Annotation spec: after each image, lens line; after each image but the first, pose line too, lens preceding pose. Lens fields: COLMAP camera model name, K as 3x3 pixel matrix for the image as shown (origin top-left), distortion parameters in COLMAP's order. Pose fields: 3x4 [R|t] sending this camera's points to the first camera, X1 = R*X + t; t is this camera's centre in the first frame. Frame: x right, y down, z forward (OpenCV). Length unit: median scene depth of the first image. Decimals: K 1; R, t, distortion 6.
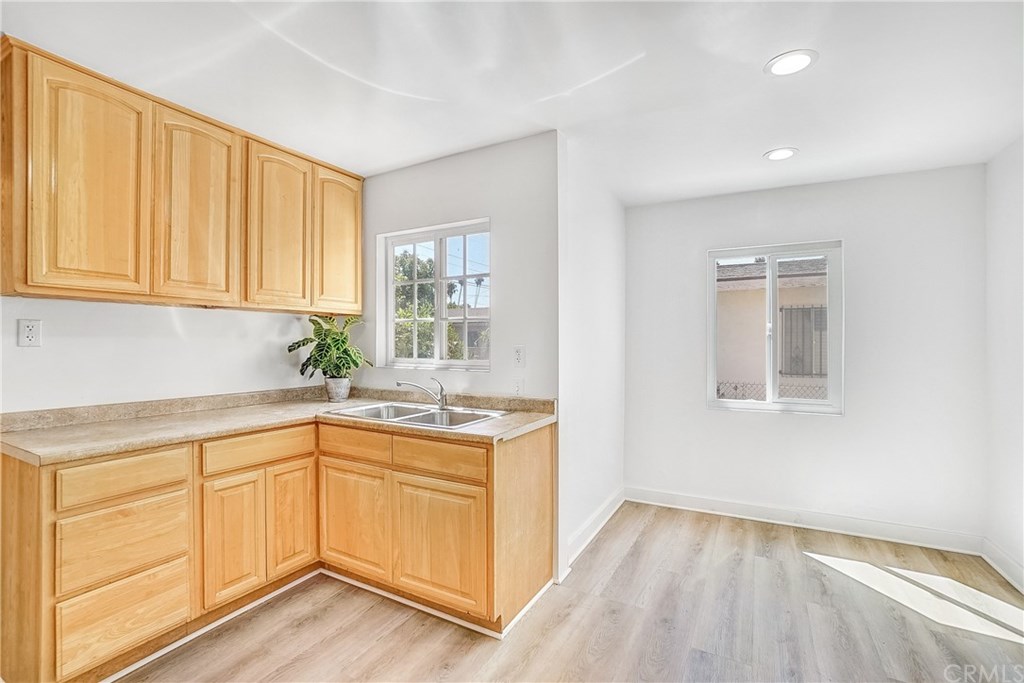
lens RADIAL K [[462.7, 0, 505.3], [0, 462.7, 342.9], [0, 0, 1]] dist [-0.026991, 0.003222]
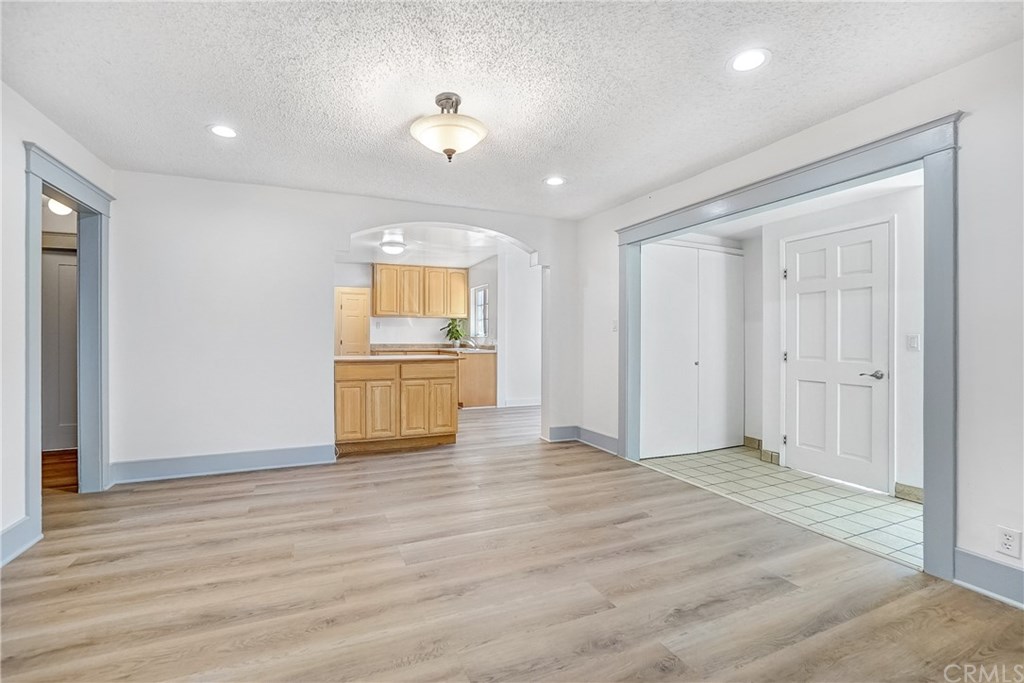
lens RADIAL K [[462.7, 0, 508.6], [0, 462.7, 338.3], [0, 0, 1]] dist [-0.026991, 0.003222]
pose [[0.805681, 0.001245, -0.592349, 1.996922], [-0.000921, 0.999999, 0.000849, 0.075271], [0.592349, -0.000139, 0.805681, -1.409311]]
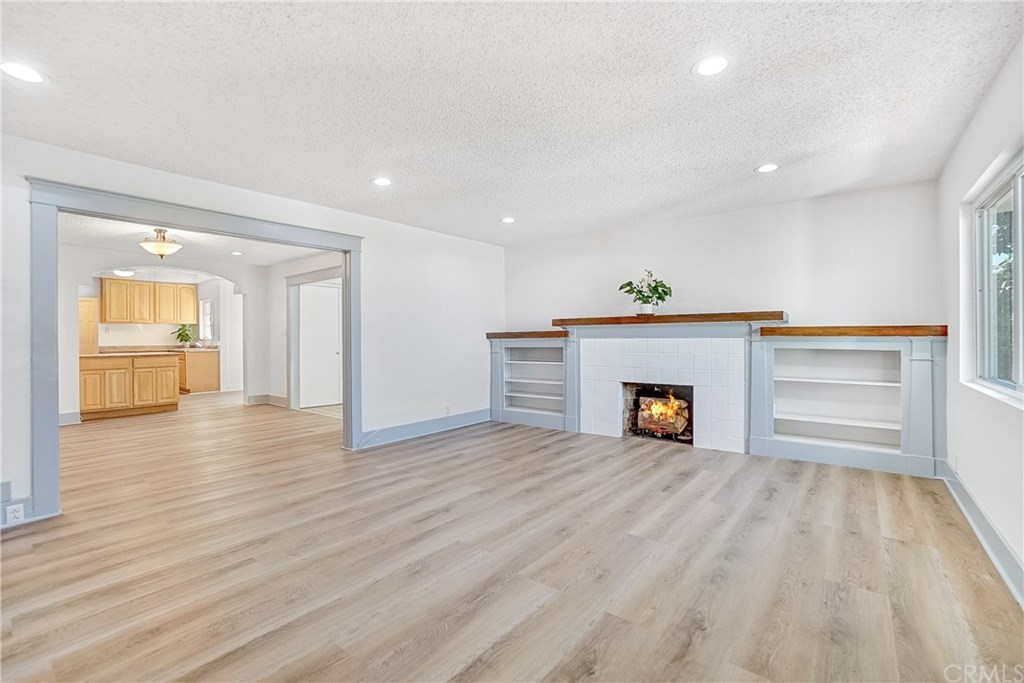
lens RADIAL K [[462.7, 0, 507.0], [0, 462.7, 338.6], [0, 0, 1]] dist [-0.026991, 0.003222]
pose [[0.986094, -0.007505, -0.166021, 3.298184], [0.007913, 0.999967, 0.001793, 0.075891], [0.166002, -0.003082, 0.986121, -2.563993]]
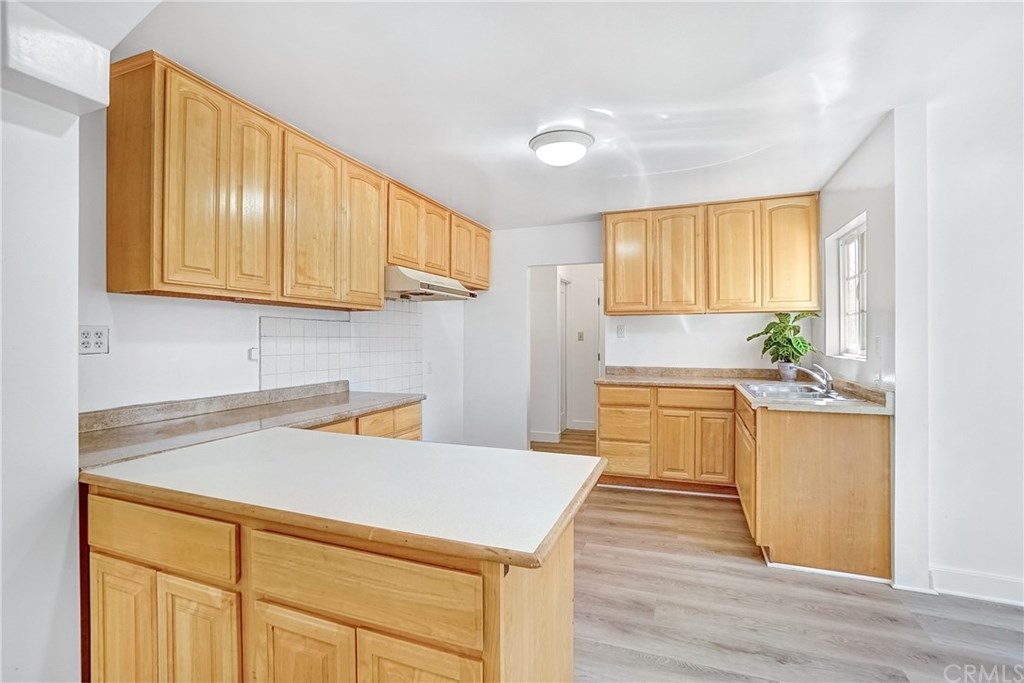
lens RADIAL K [[462.7, 0, 520.7], [0, 462.7, 341.7], [0, 0, 1]] dist [-0.026991, 0.003222]
pose [[0.171775, 0.003091, -0.985131, 0.911734], [0.001824, 0.999992, 0.003456, 0.016373], [0.985134, -0.002391, 0.171768, 0.090950]]
